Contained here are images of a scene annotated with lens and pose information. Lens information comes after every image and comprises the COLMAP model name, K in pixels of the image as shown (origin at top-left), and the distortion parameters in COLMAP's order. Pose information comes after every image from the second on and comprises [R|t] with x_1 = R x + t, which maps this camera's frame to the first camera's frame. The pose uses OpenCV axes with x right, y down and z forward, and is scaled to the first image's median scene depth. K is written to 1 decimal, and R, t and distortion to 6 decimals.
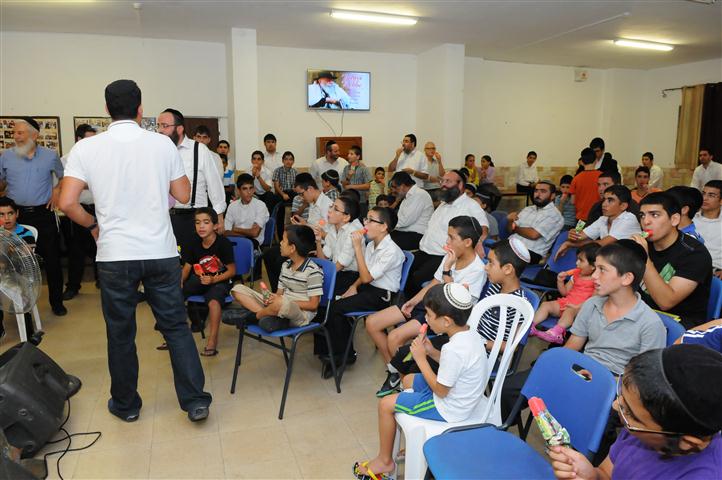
lens RADIAL K [[539.8, 0, 359.3], [0, 539.8, 238.5], [0, 0, 1]] dist [-0.017635, -0.041137]
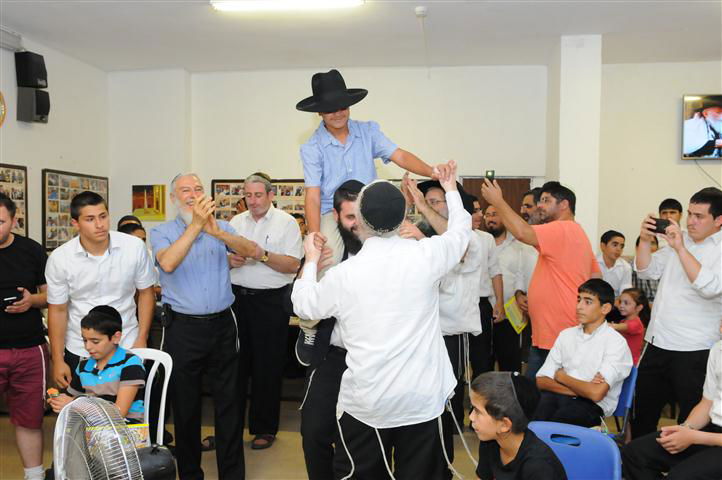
lens RADIAL K [[693.0, 0, 358.4], [0, 693.0, 243.7], [0, 0, 1]] dist [0.021251, 0.000000]
pose [[0.885575, 0.021674, -0.463990, -0.052642], [-0.079121, 0.991351, -0.104704, -0.037952], [0.457707, 0.129434, 0.879631, 0.166015]]
